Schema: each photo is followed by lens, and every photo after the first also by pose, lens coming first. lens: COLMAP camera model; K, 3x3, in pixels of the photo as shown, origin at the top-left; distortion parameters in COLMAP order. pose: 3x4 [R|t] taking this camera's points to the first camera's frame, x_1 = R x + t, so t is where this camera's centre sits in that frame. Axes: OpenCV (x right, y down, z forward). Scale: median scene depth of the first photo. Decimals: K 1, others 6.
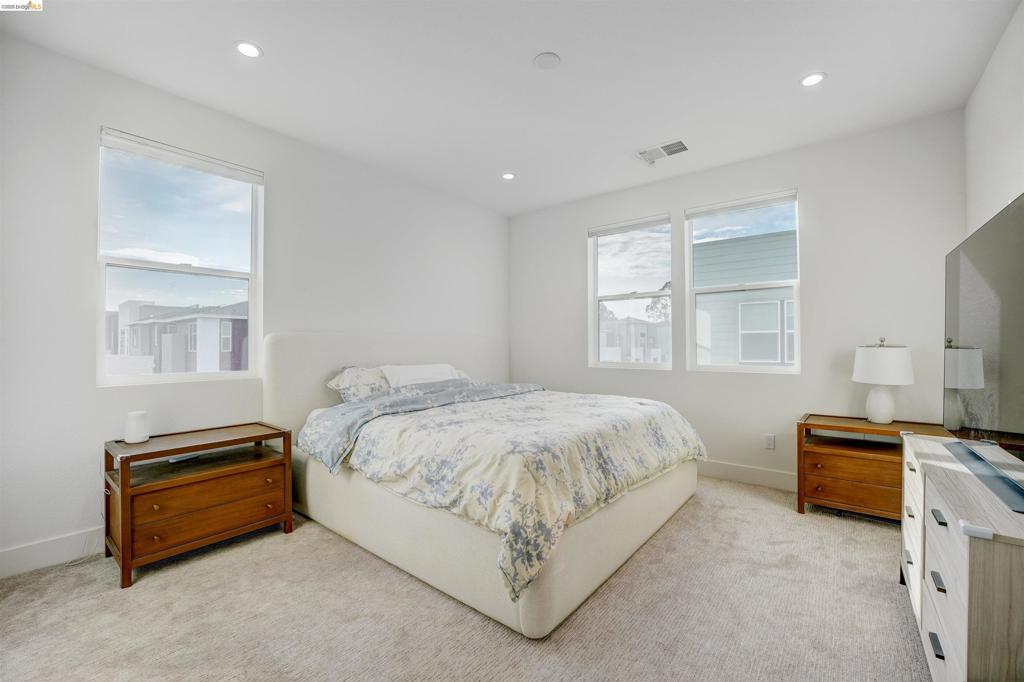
lens RADIAL K [[419.0, 0, 506.0], [0, 419.0, 338.5], [0, 0, 1]] dist [-0.022953, 0.000254]
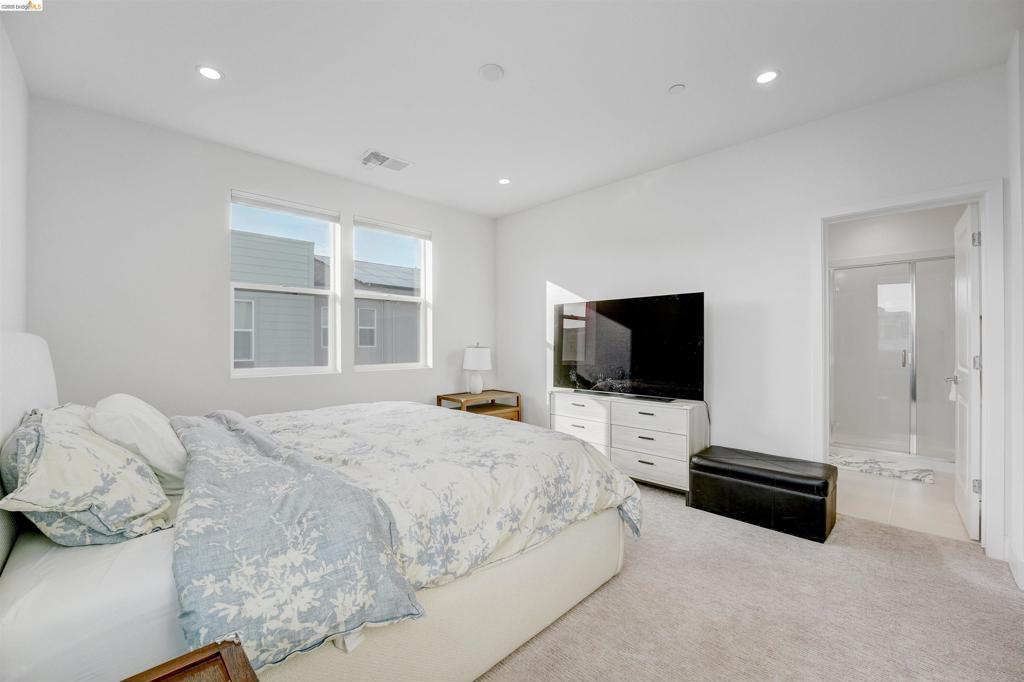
lens RADIAL K [[419.0, 0, 506.0], [0, 419.0, 338.5], [0, 0, 1]] dist [-0.022953, 0.000254]
pose [[0.101474, 0.007940, 0.994807, -0.929930], [-0.015744, 0.999856, -0.006374, -0.008344], [-0.994714, -0.015016, 0.101584, 0.877650]]
